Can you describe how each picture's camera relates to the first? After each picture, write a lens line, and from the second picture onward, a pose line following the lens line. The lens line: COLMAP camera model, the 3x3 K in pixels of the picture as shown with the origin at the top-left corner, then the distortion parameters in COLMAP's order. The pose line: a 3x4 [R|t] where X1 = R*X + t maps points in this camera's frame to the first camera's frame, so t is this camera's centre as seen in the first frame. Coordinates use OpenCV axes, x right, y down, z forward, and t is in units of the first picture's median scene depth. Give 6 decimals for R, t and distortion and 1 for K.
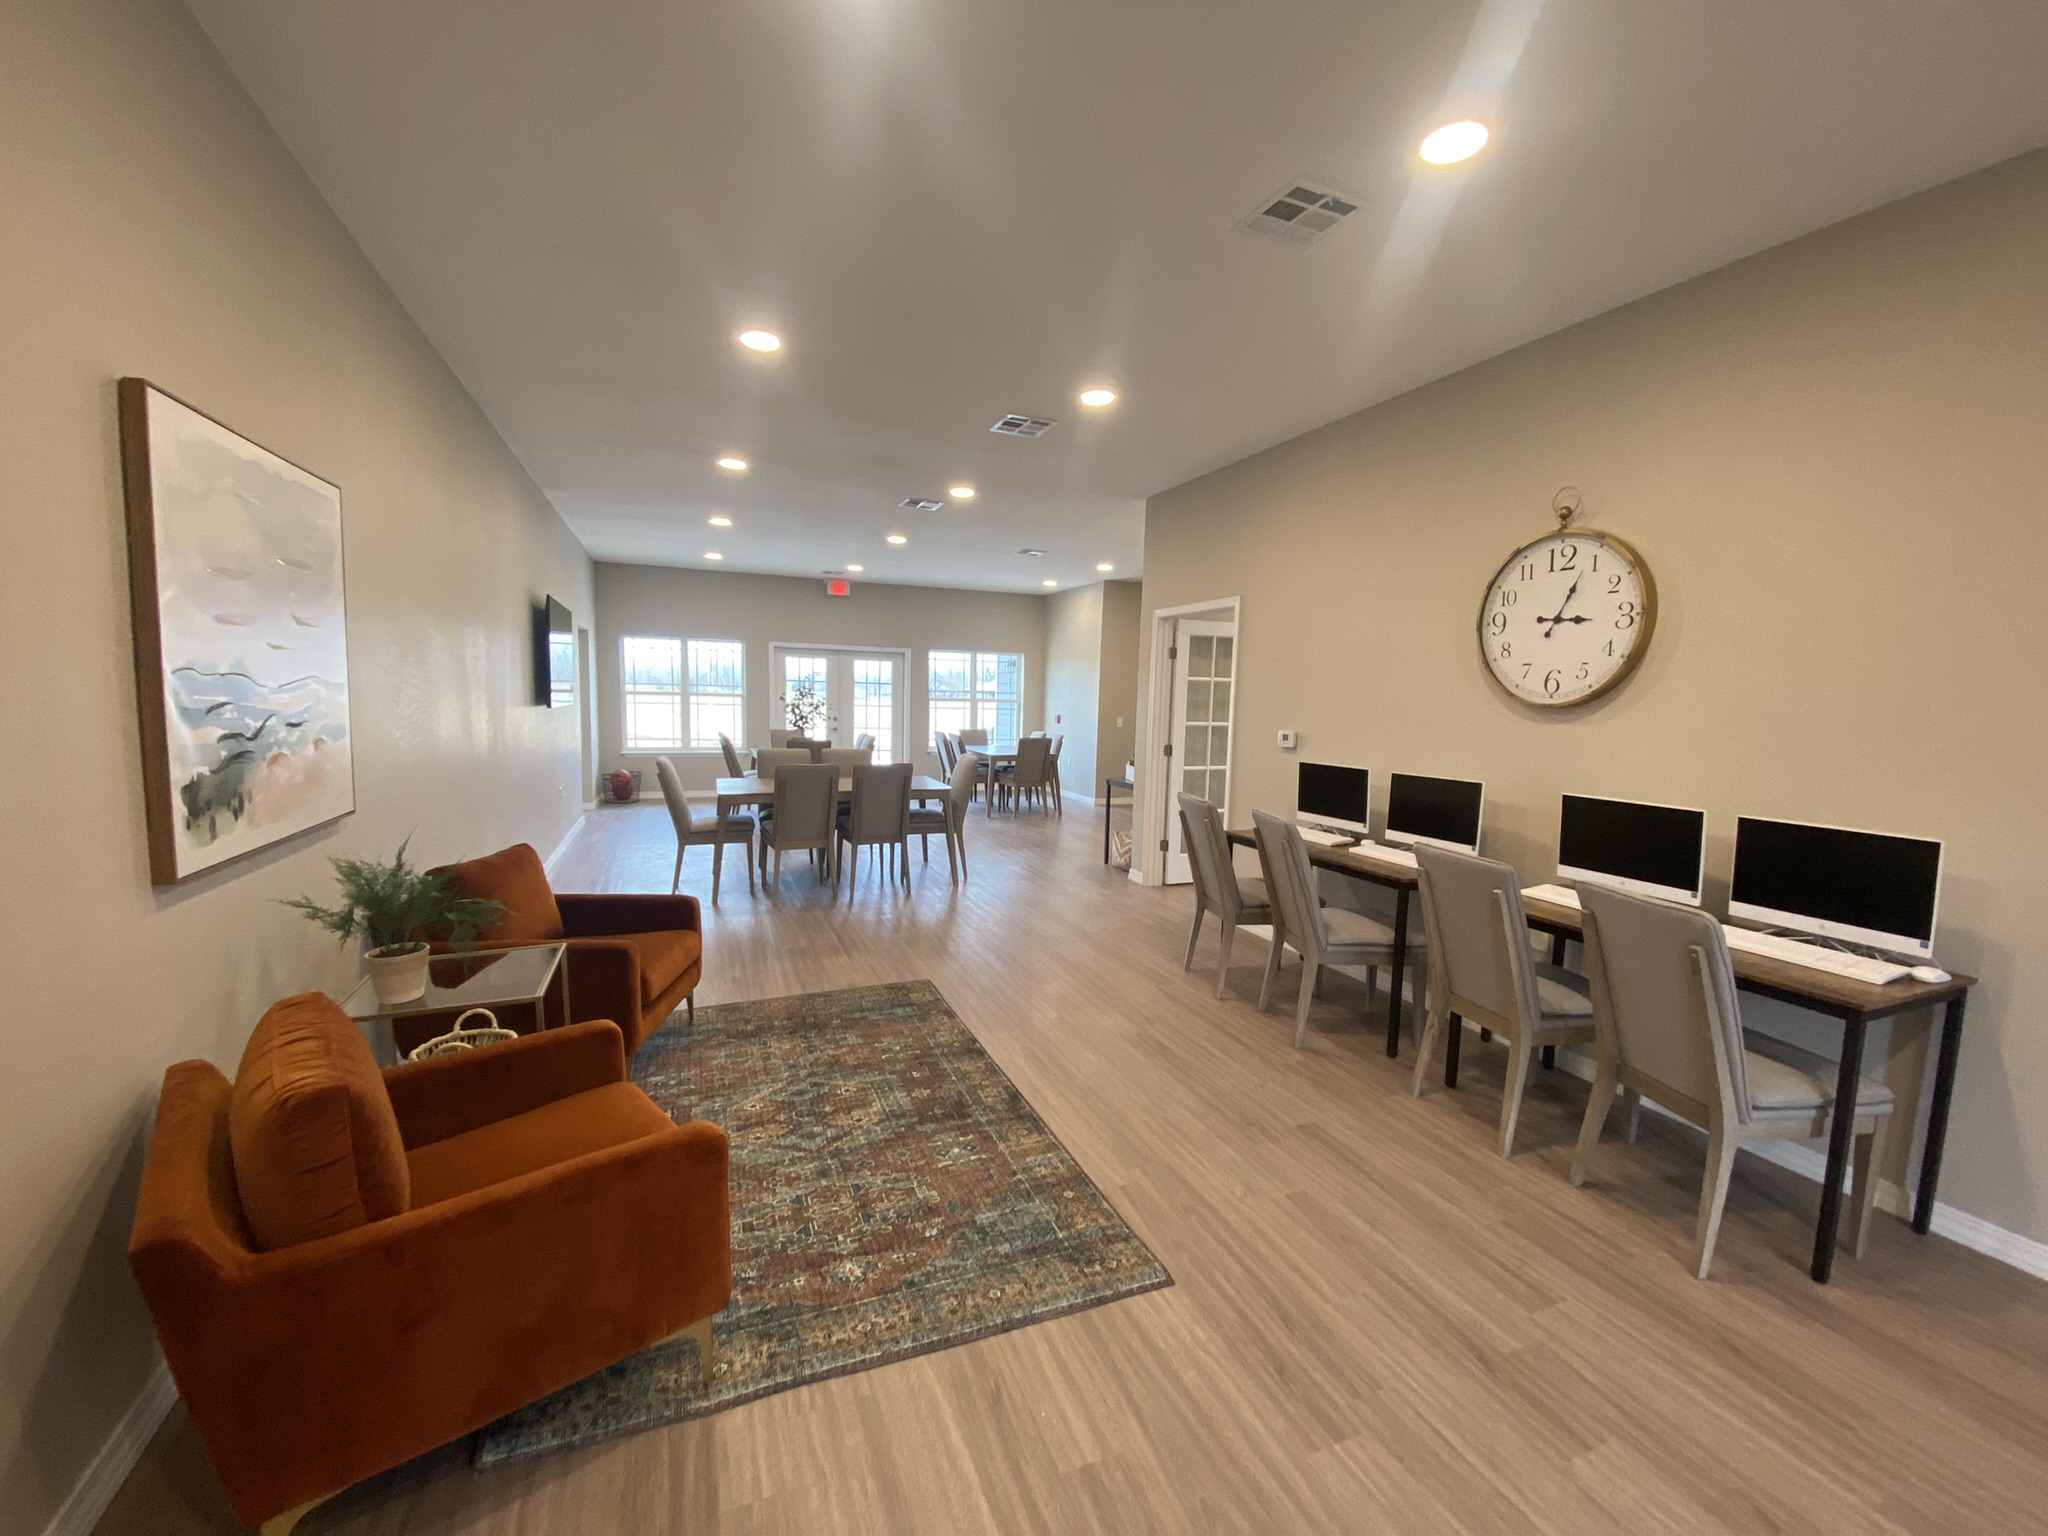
lens RADIAL K [[823.1, 0, 1013.8], [0, 823.1, 769.1], [0, 0, 1]] dist [-0.002134, -0.000400]
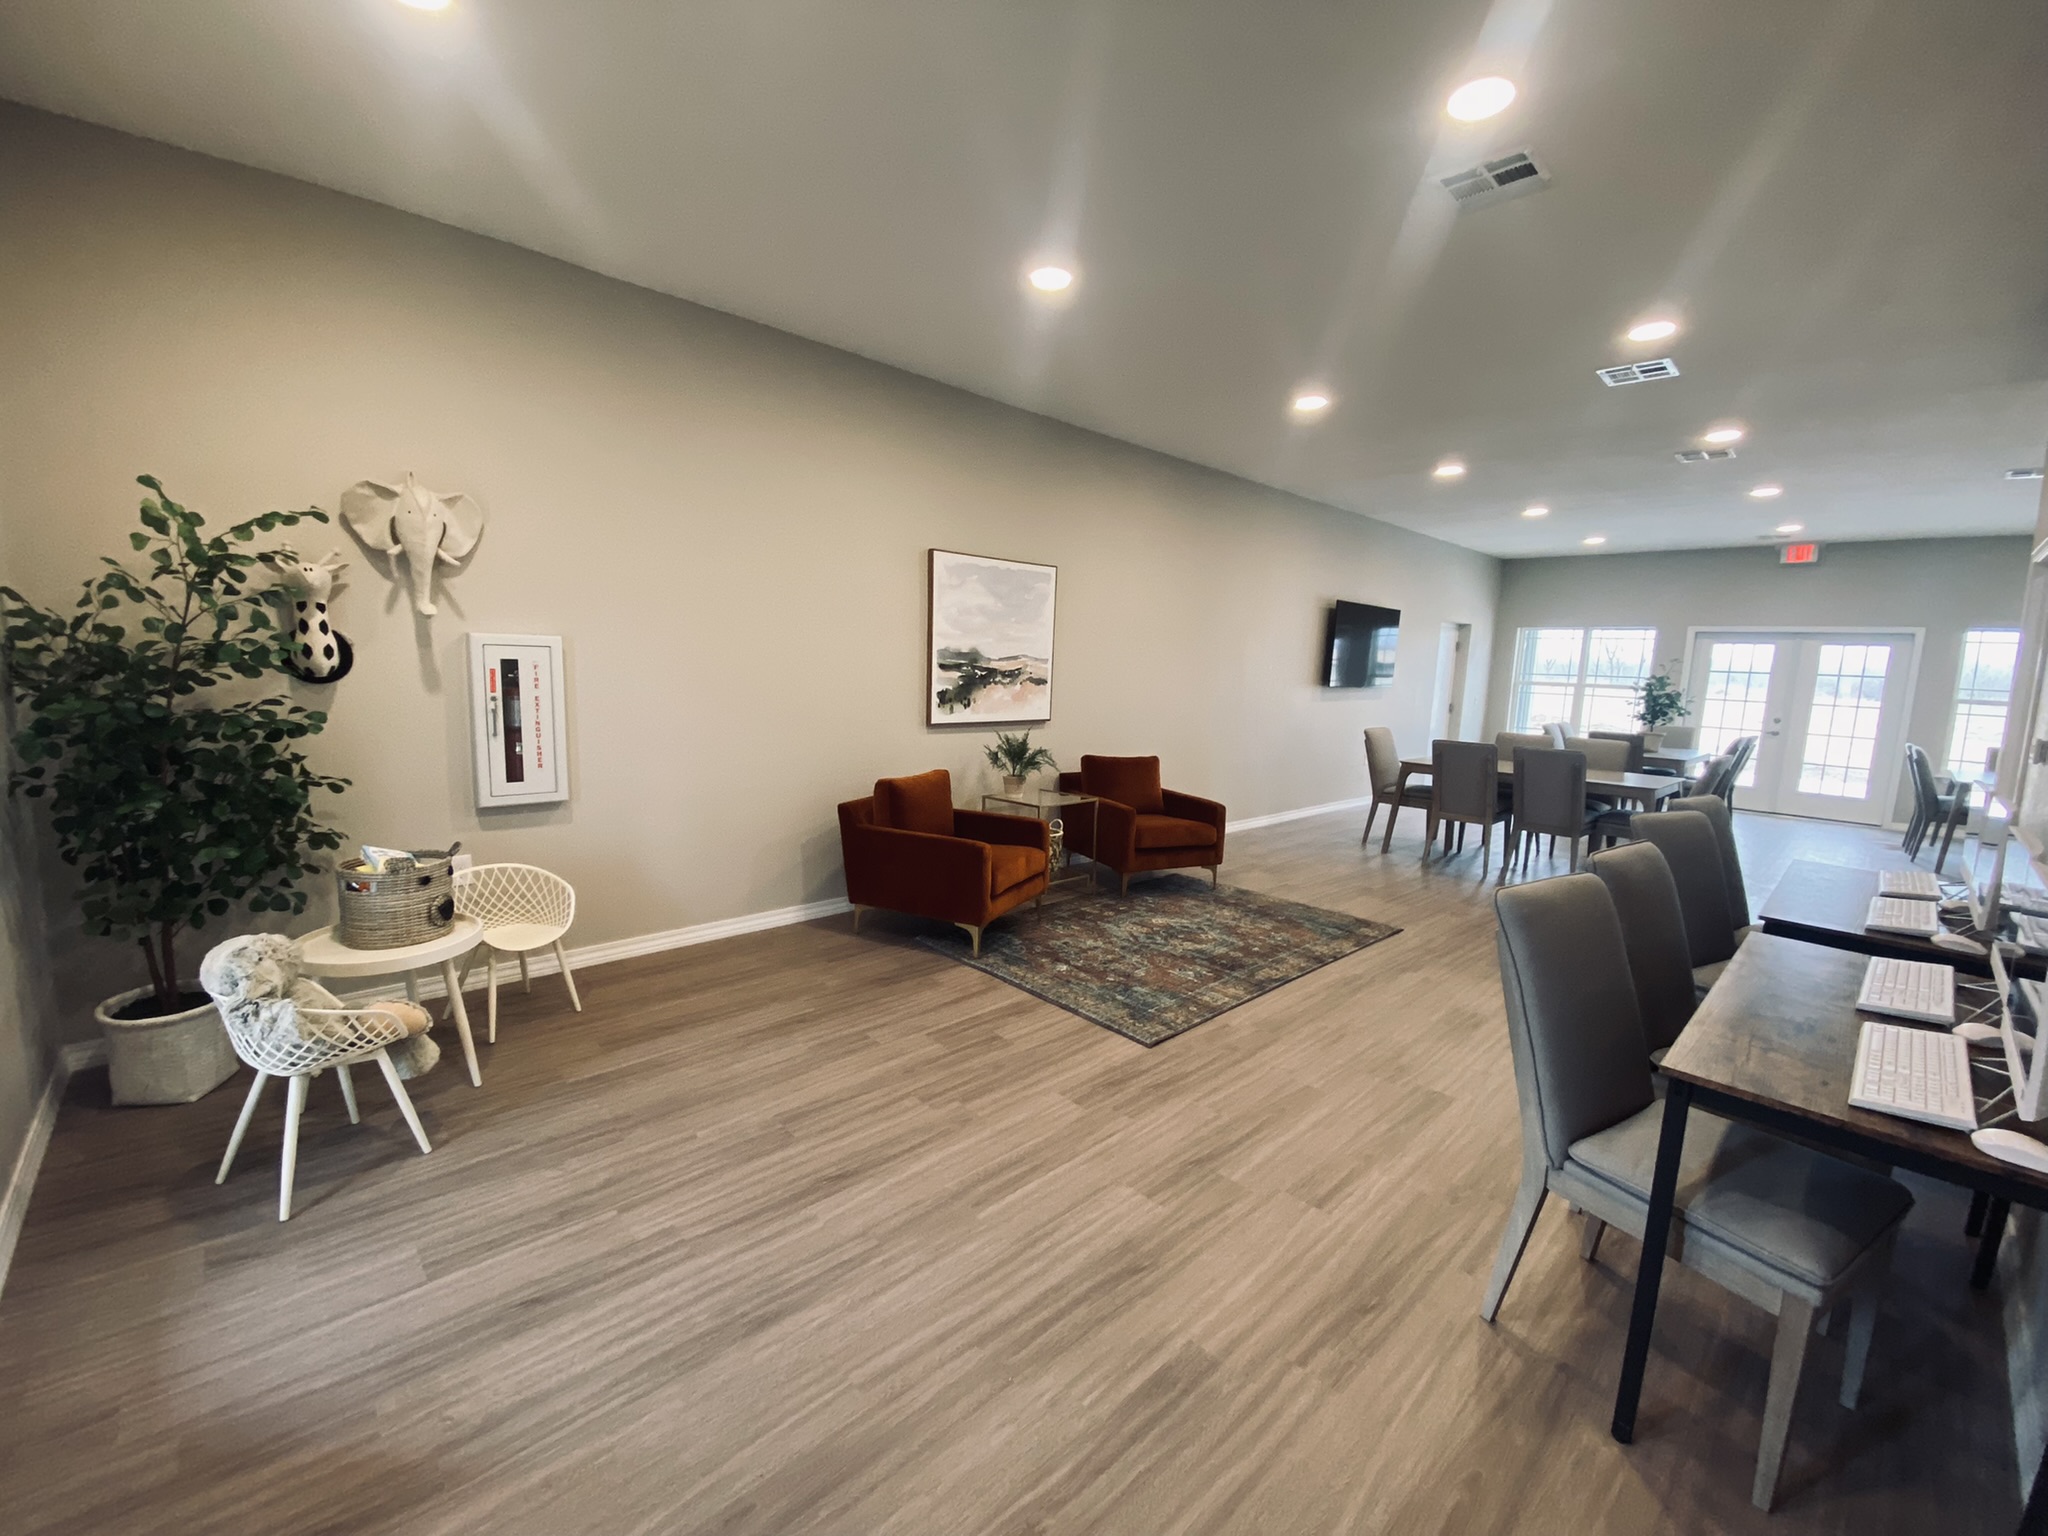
lens RADIAL K [[823.1, 0, 1013.8], [0, 823.1, 769.1], [0, 0, 1]] dist [-0.002134, -0.000400]
pose [[0.357990, 0.115848, -0.926511, 0.796145], [-0.112762, 0.990375, 0.080264, 0.012622], [0.926892, 0.075742, 0.367607, 0.094704]]
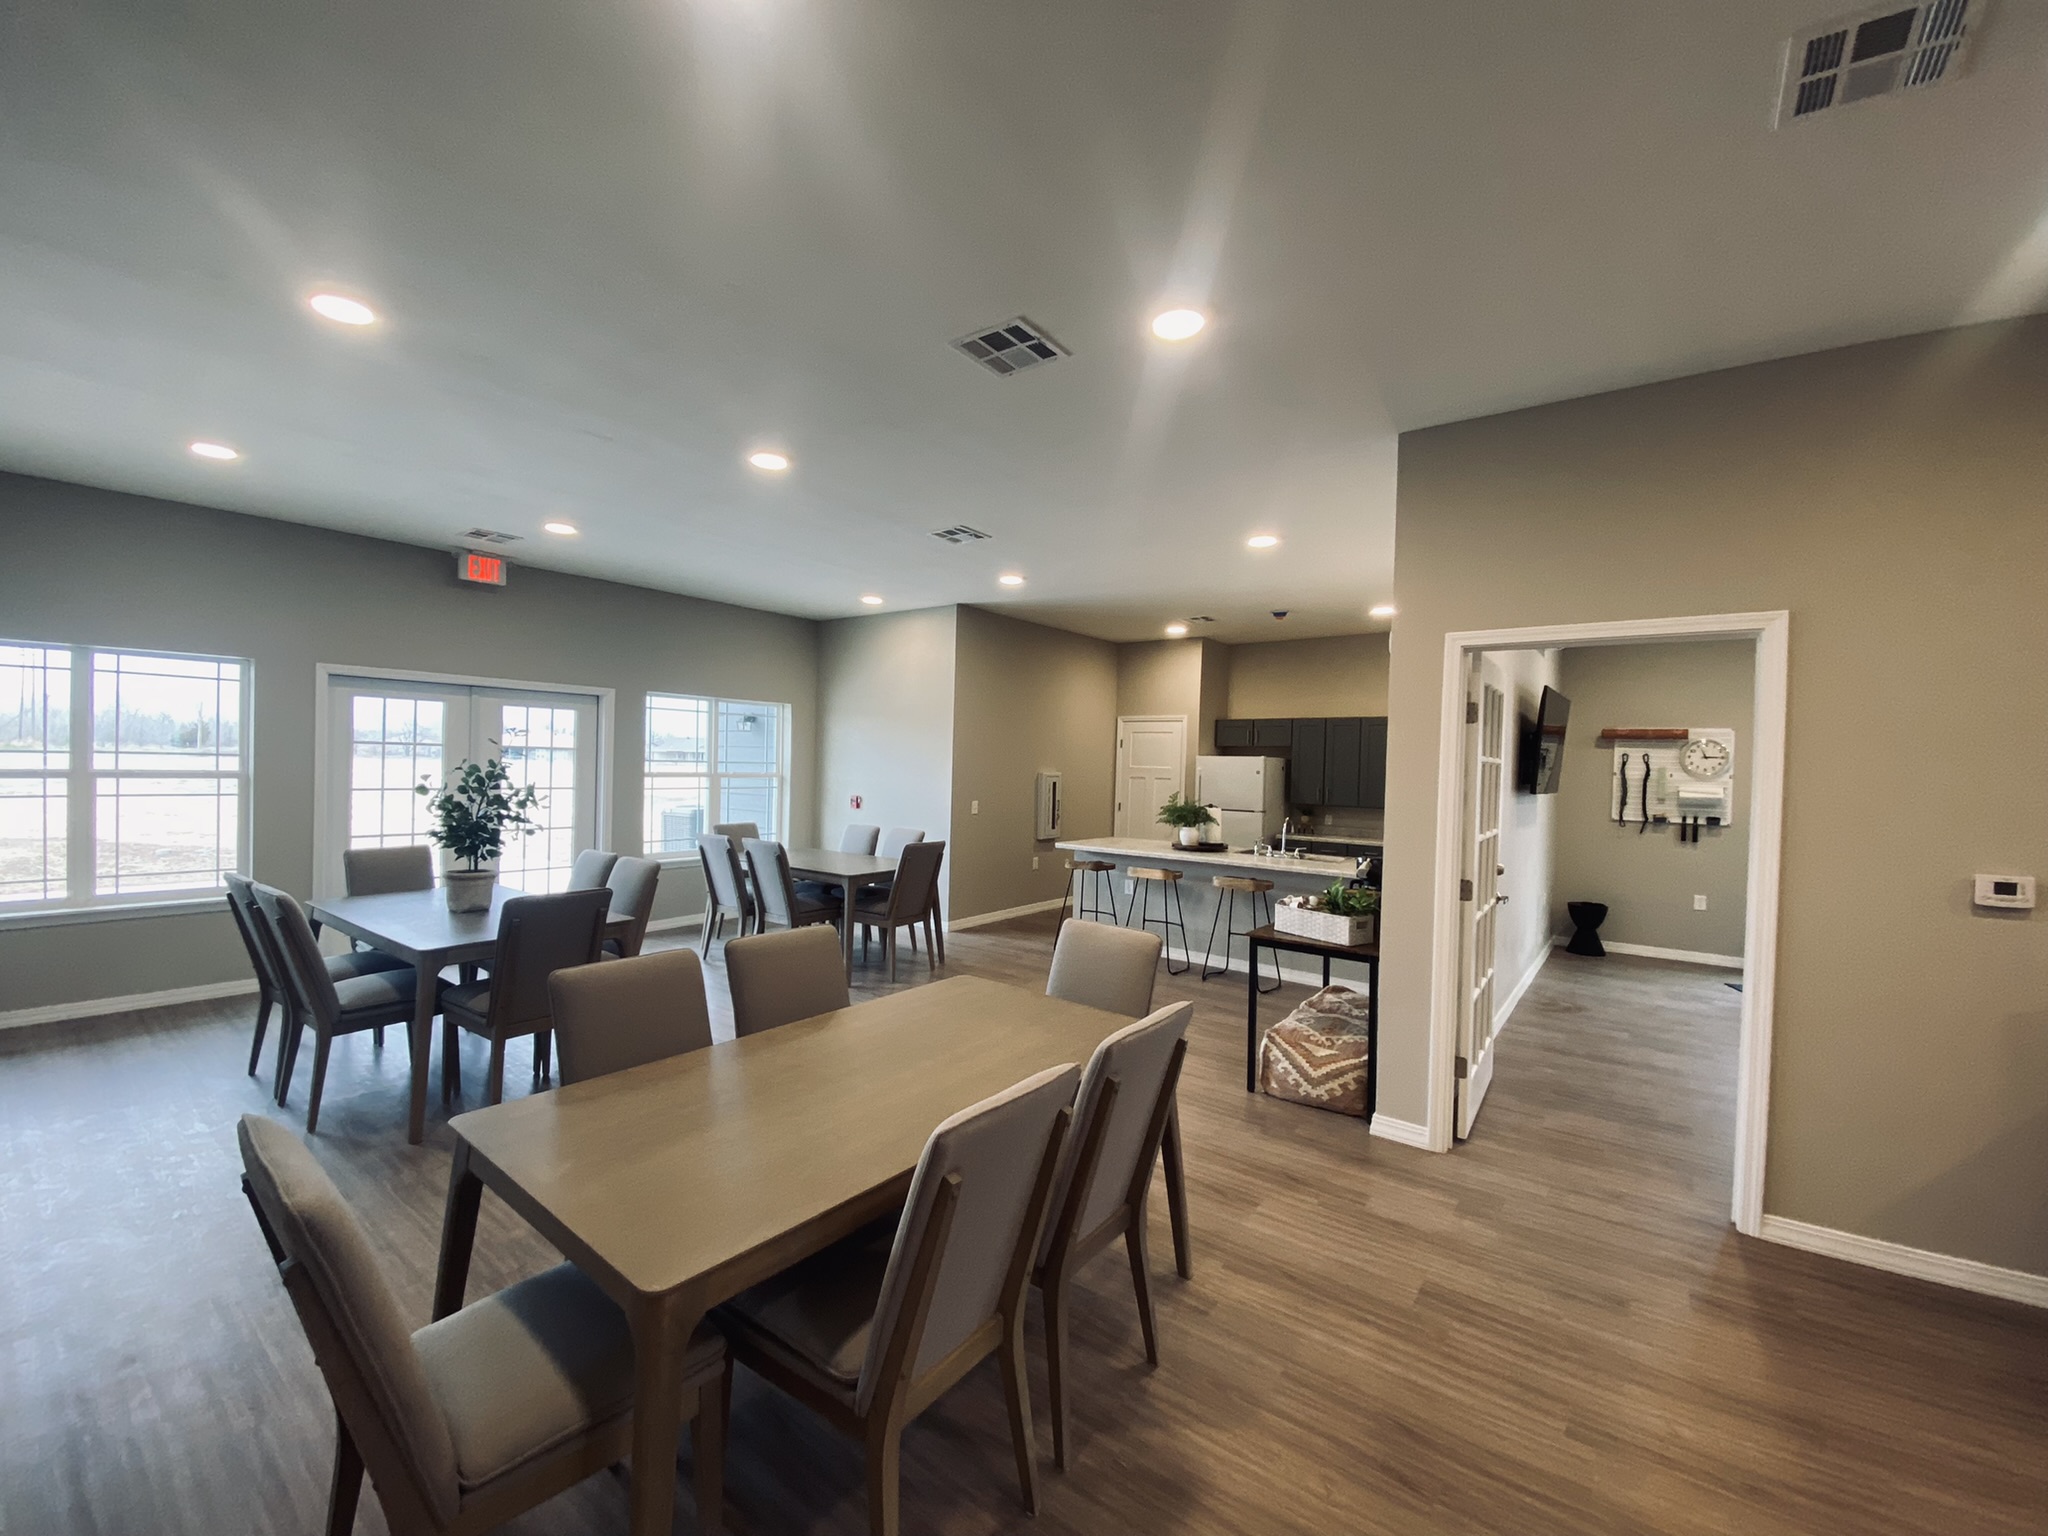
lens RADIAL K [[819.5, 0, 1028.9], [0, 819.5, 758.1], [0, 0, 1]] dist [-0.001053, -0.017136]
pose [[0.849927, -0.002127, 0.526896, -0.571517], [0.044448, 0.996717, -0.067673, -0.144476], [-0.525022, 0.080937, 0.847231, 1.135249]]
